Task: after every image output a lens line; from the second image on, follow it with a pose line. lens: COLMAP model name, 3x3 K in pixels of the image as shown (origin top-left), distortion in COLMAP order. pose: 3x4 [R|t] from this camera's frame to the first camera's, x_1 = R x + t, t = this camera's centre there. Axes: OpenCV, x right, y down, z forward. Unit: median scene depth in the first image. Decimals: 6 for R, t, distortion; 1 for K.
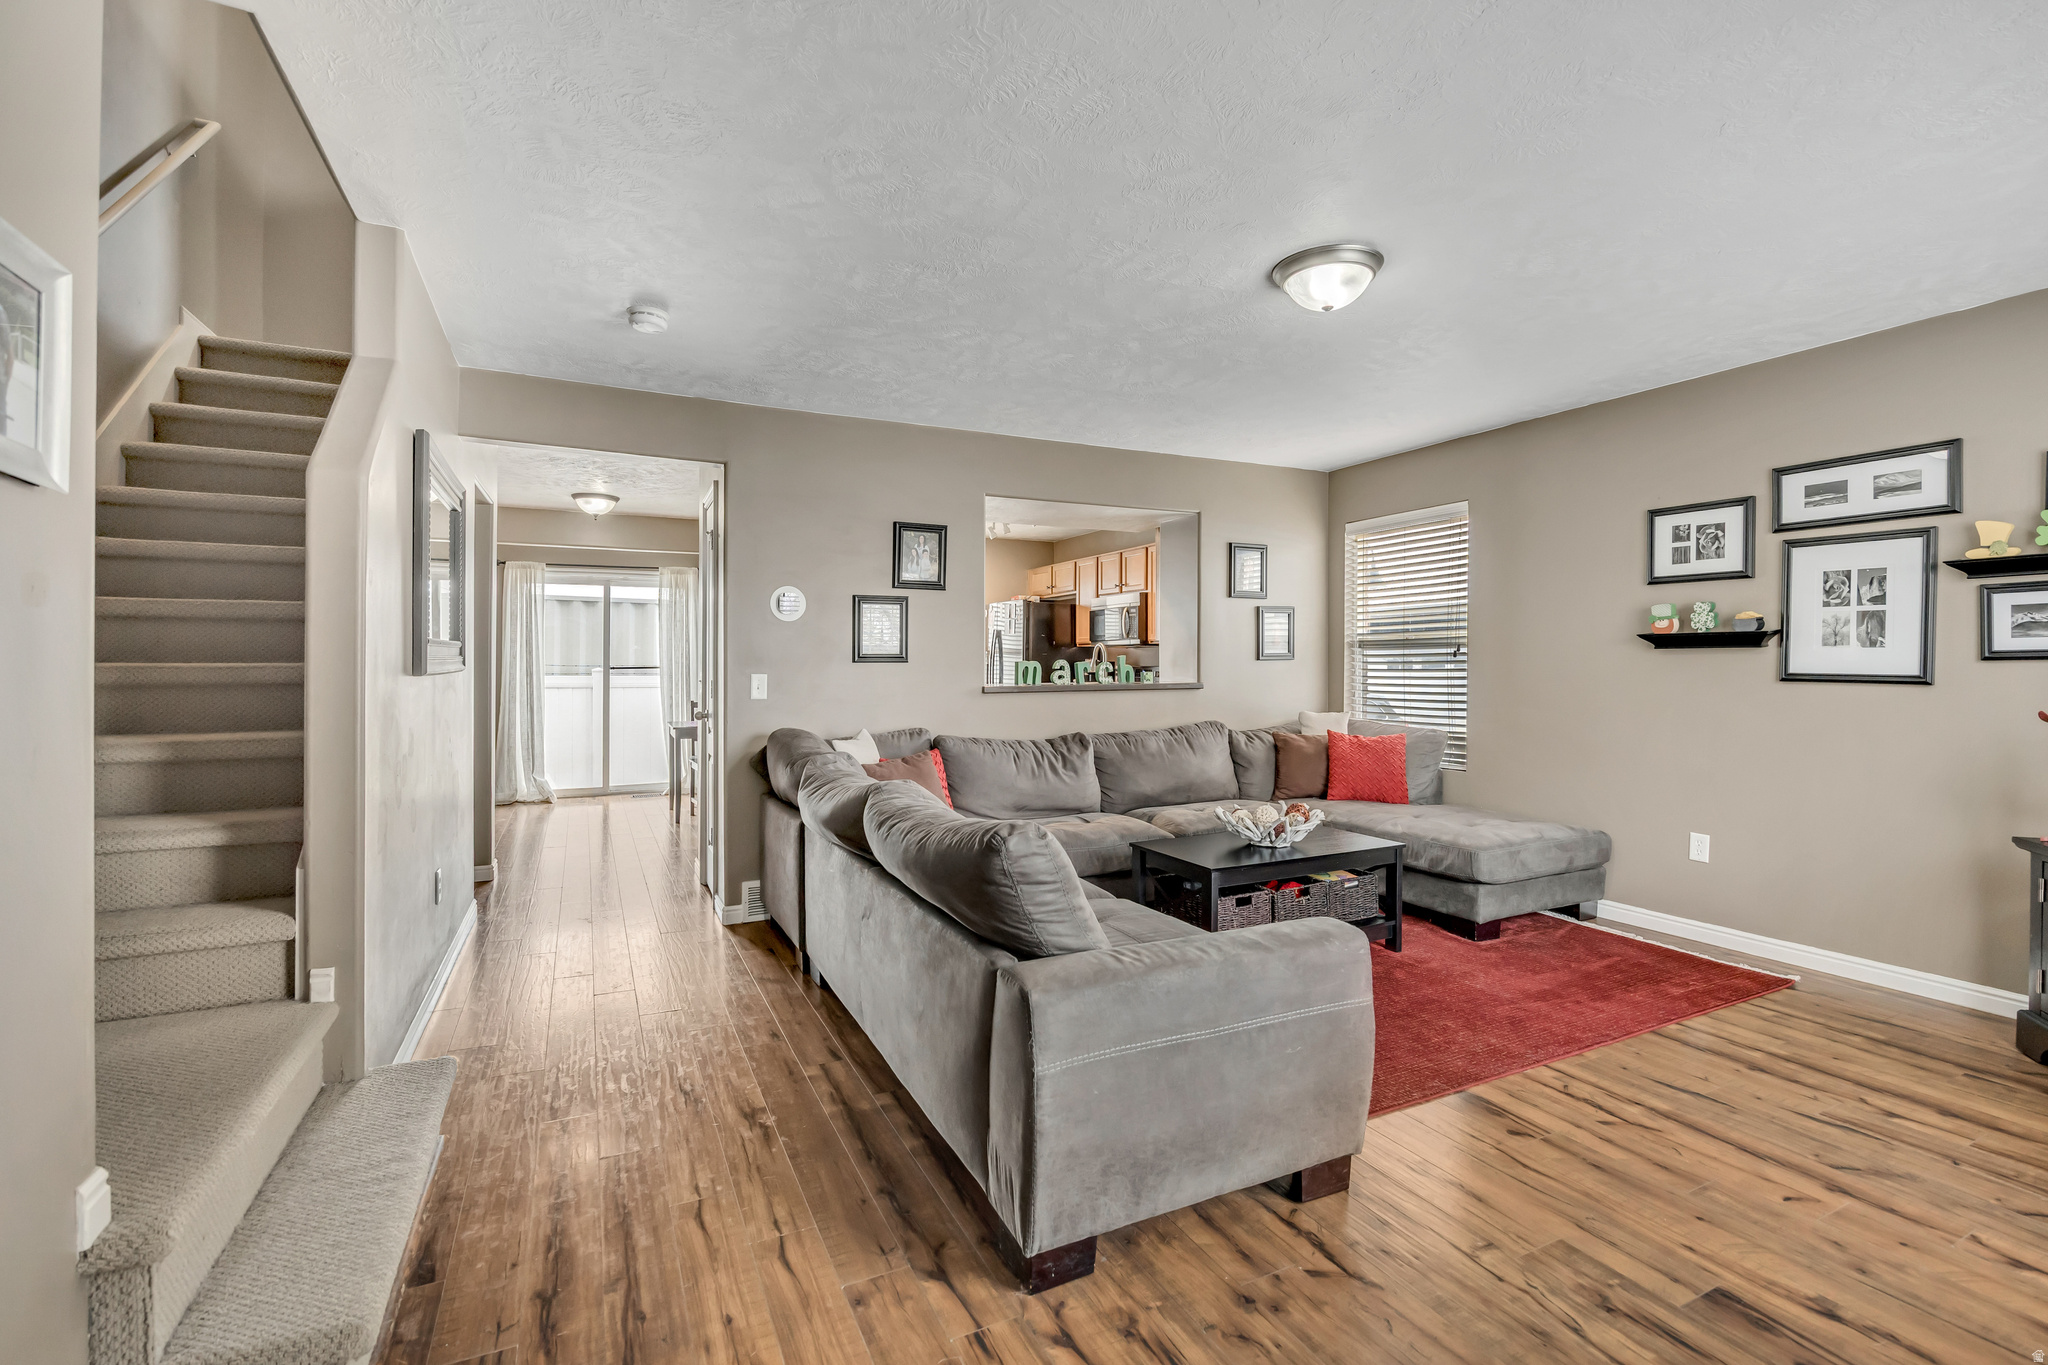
lens RADIAL K [[909.7, 0, 1023.1], [0, 909.7, 668.0], [0, 0, 1]] dist [-0.021824, -0.000109]
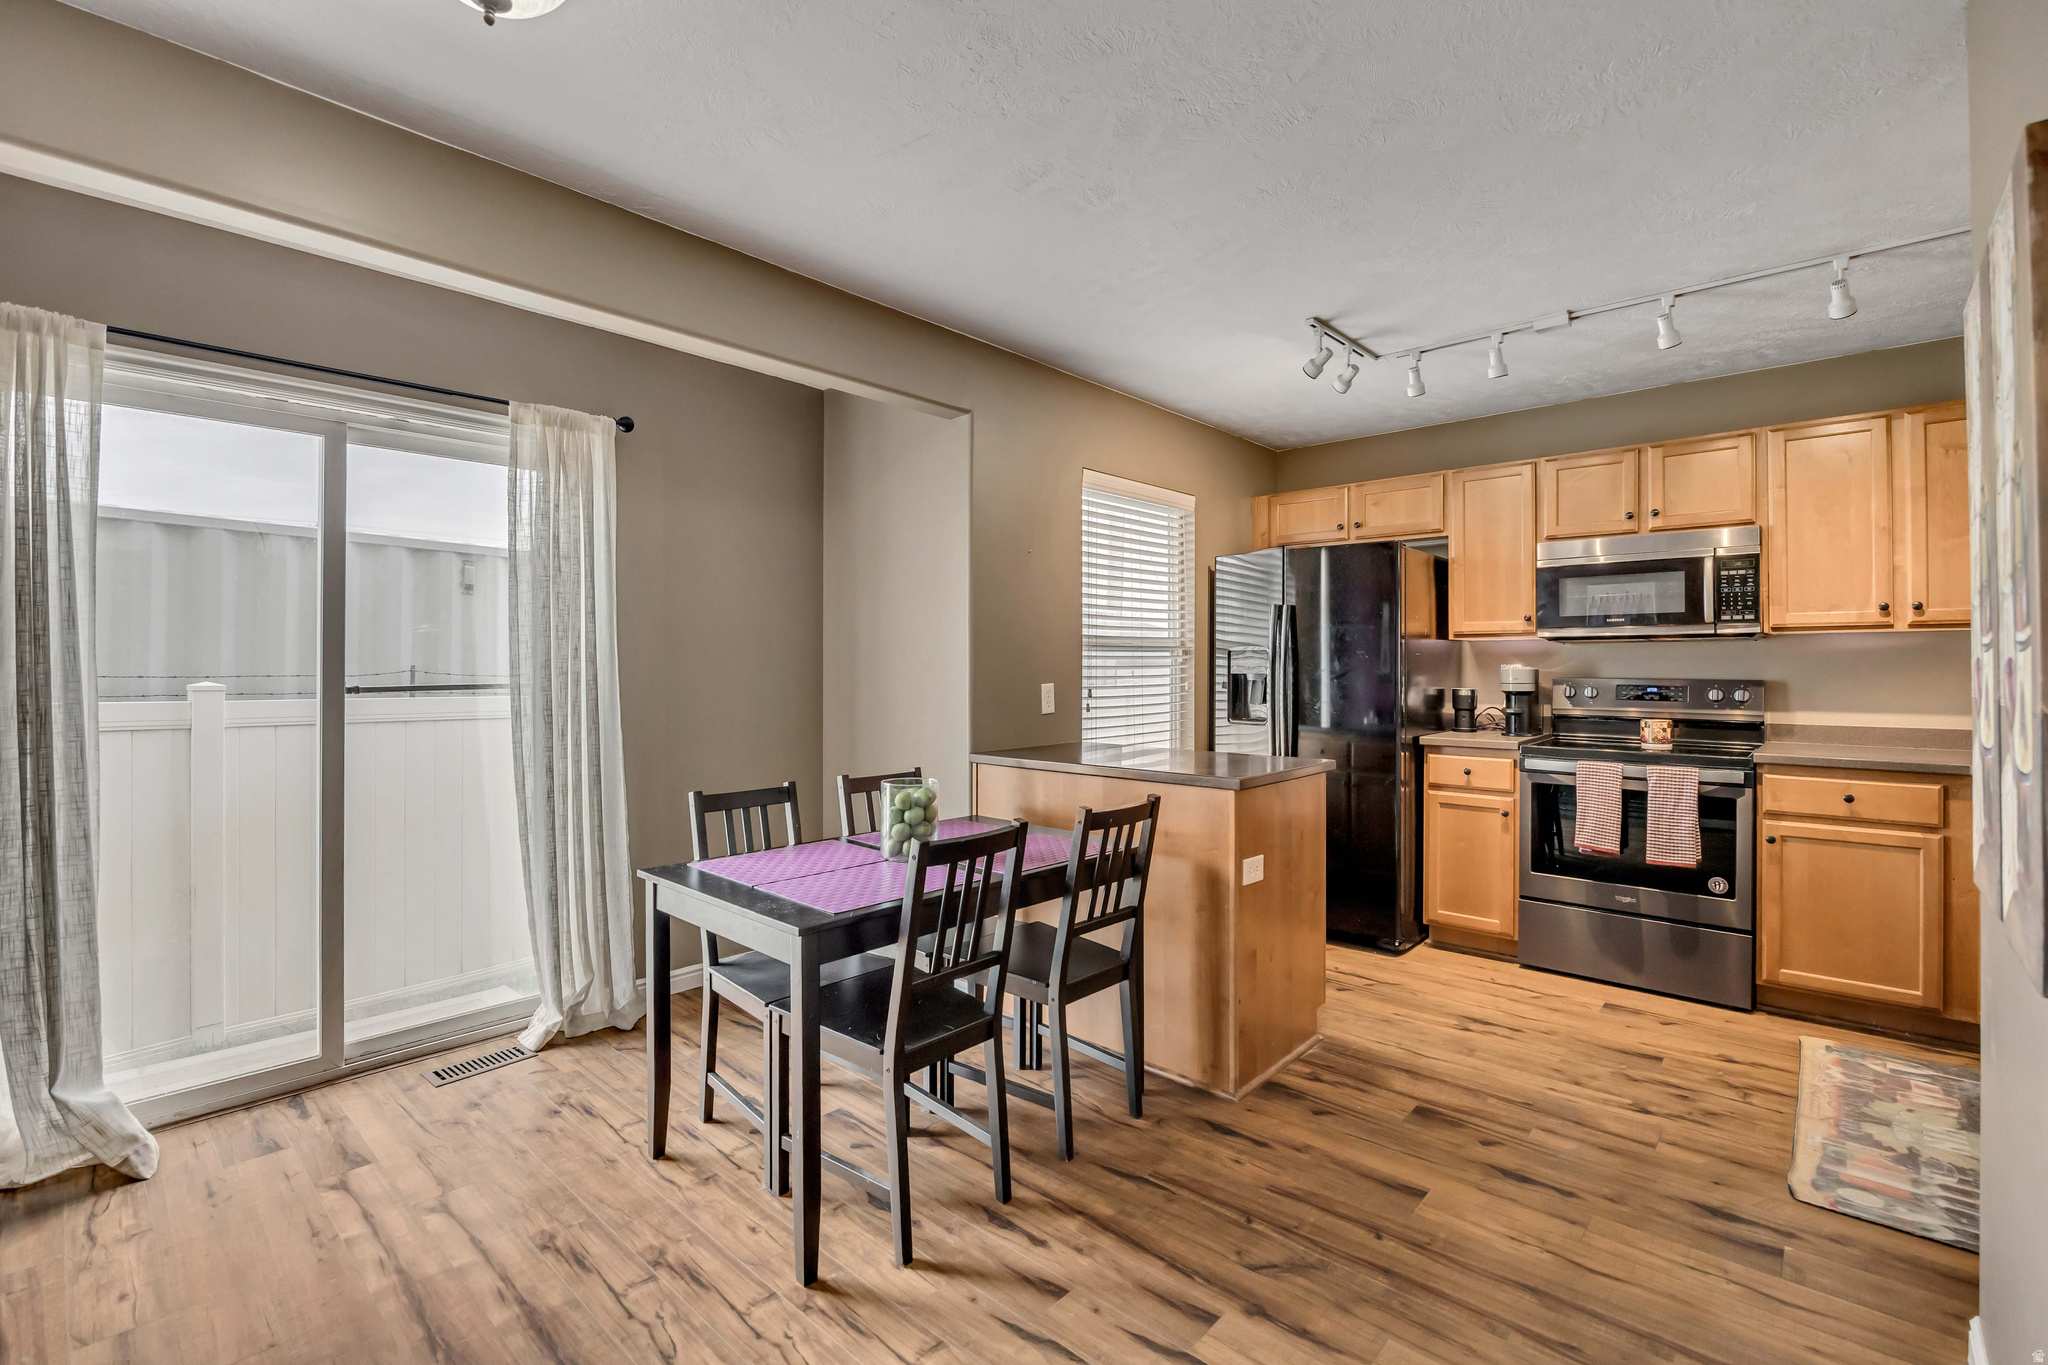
lens RADIAL K [[909.7, 0, 1023.1], [0, 909.7, 668.0], [0, 0, 1]] dist [-0.021824, -0.000109]
pose [[0.905606, 0.004481, 0.424096, -0.371888], [-0.007808, 0.999951, 0.006107, -0.012083], [-0.424048, -0.008842, 0.905597, 0.602415]]
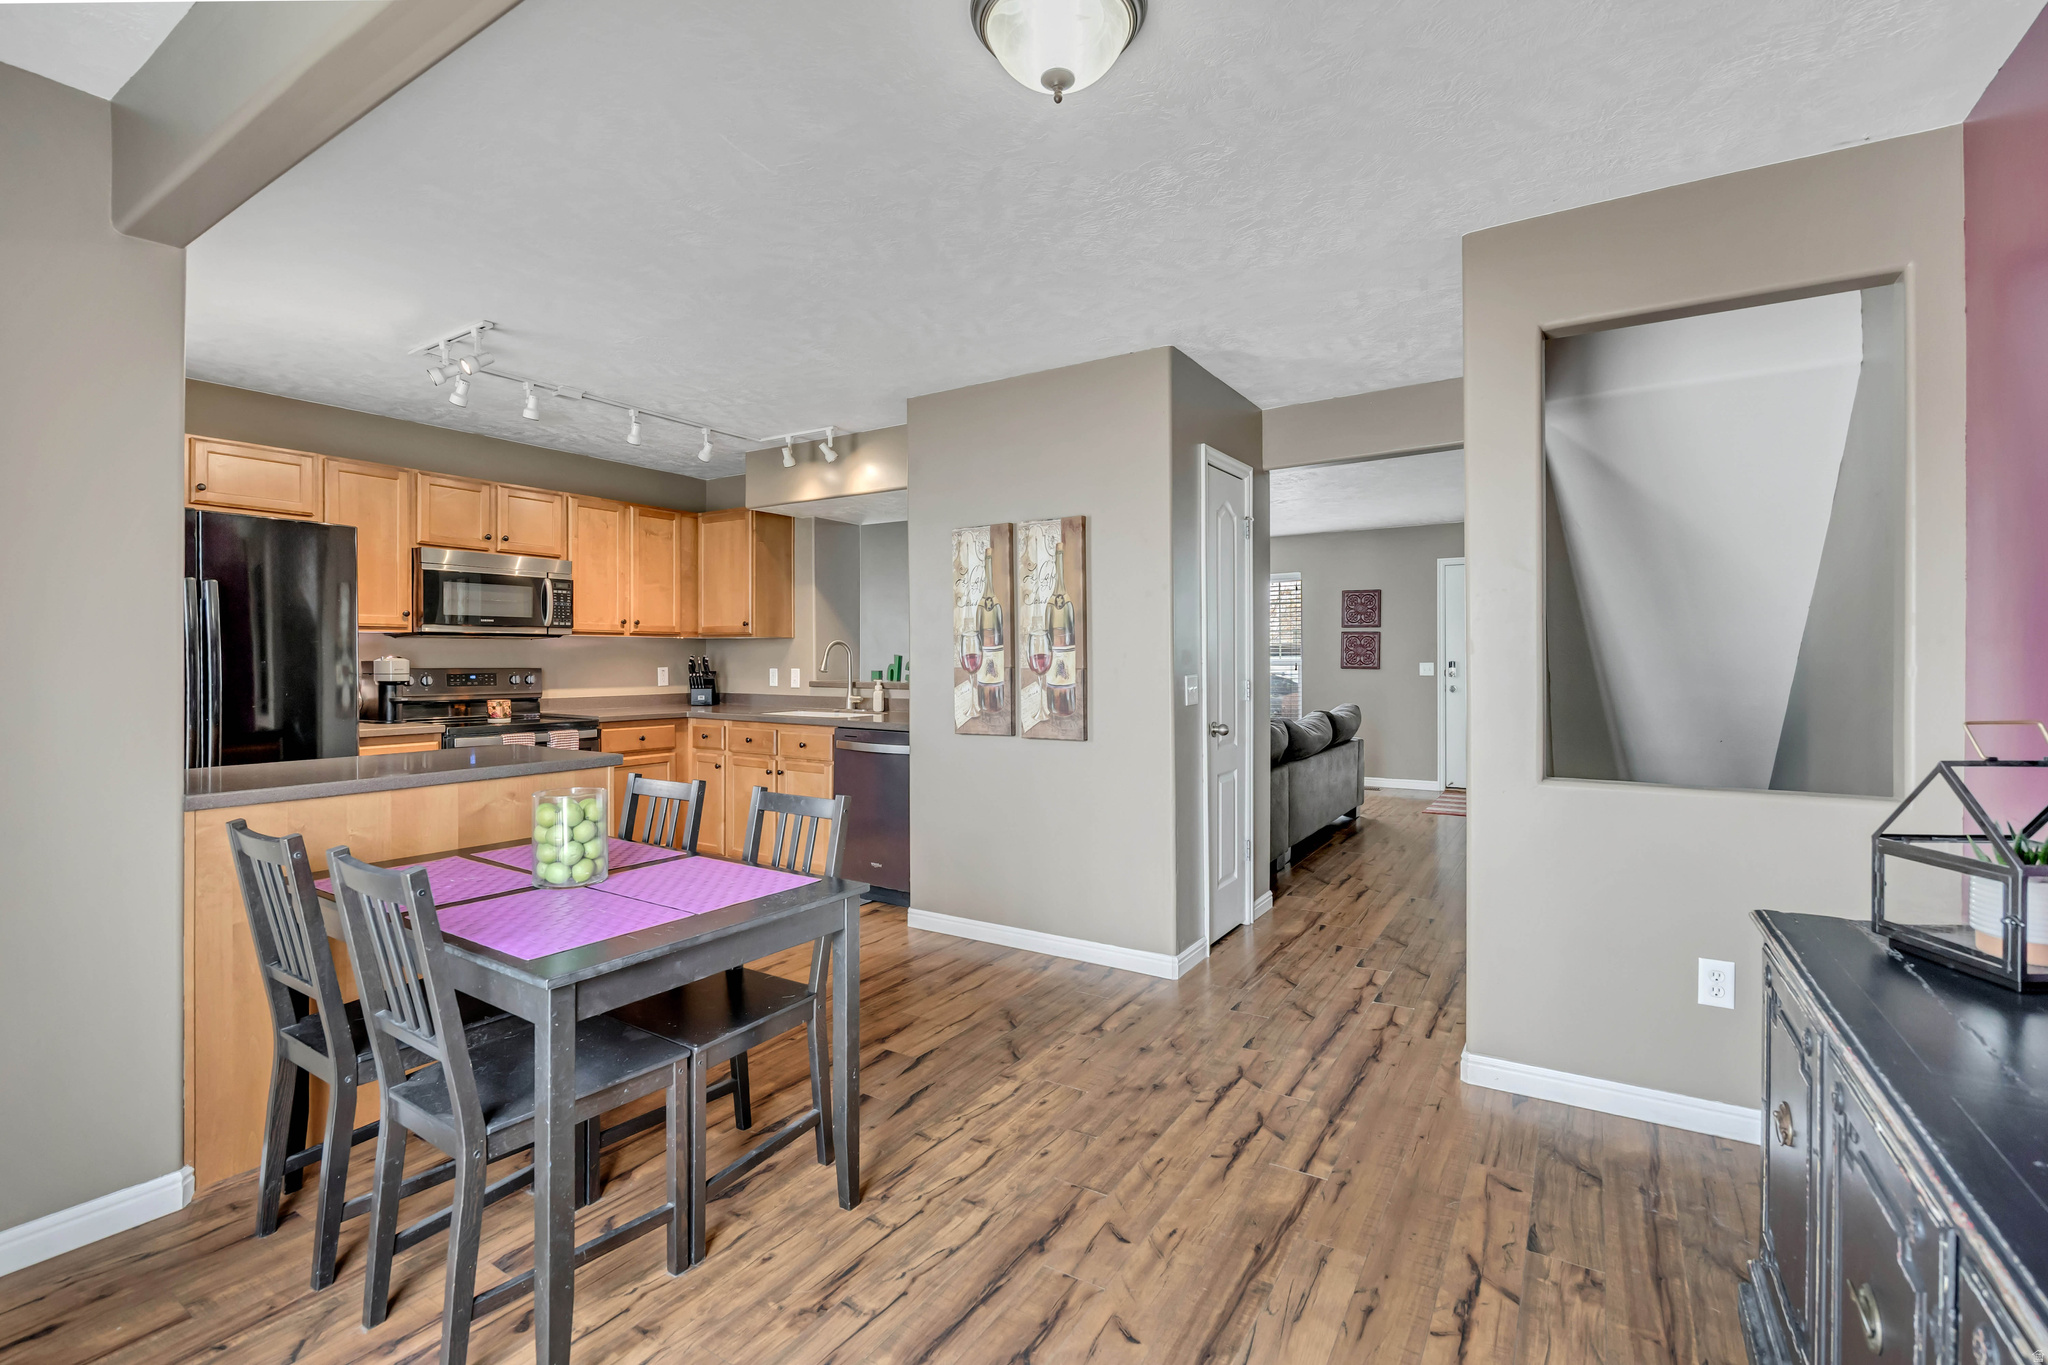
lens RADIAL K [[909.7, 0, 1023.1], [0, 909.7, 668.0], [0, 0, 1]] dist [-0.021824, -0.000109]
pose [[-0.578444, -0.001531, 0.815720, -0.559962], [-0.001508, 0.999999, 0.000807, -0.007151], [-0.815720, -0.000763, -0.578446, 0.937962]]
